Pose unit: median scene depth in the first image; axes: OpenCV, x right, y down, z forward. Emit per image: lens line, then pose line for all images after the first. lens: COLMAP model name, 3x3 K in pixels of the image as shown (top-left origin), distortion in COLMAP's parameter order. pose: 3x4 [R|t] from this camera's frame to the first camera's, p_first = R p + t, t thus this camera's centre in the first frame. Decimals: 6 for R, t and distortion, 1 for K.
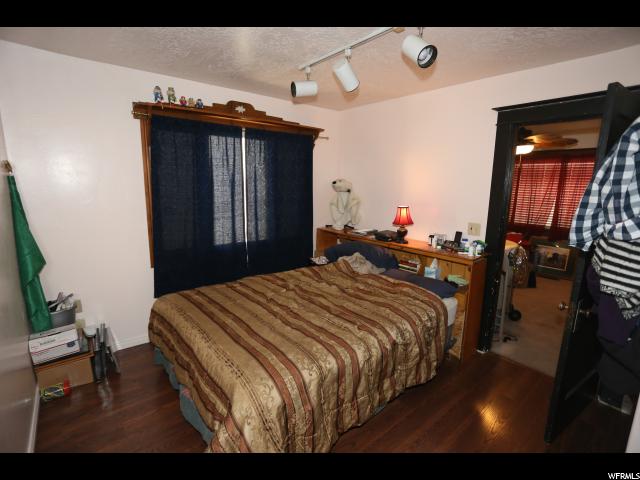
lens RADIAL K [[312.2, 0, 316.1], [0, 312.2, 236.2], [0, 0, 1]] dist [-0.014510, 0.000284]
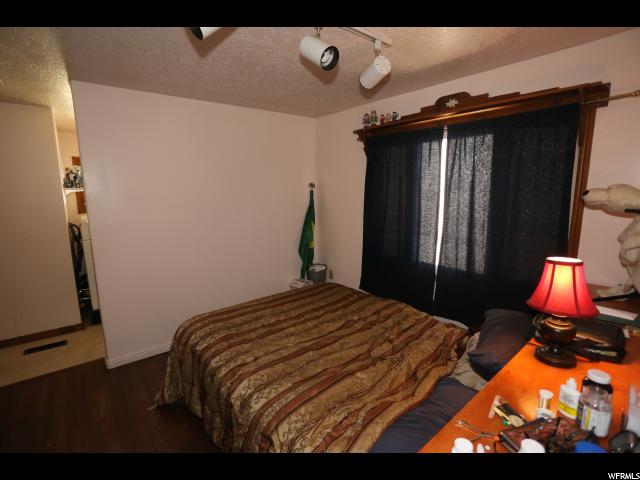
lens RADIAL K [[312.2, 0, 319.3], [0, 312.2, 241.0], [0, 0, 1]] dist [-0.014510, 0.000284]
pose [[0.029045, 0.139113, -0.989850, 0.593577], [-0.168818, 0.976726, 0.132315, -0.109653], [0.985219, 0.163262, 0.051854, 0.684338]]
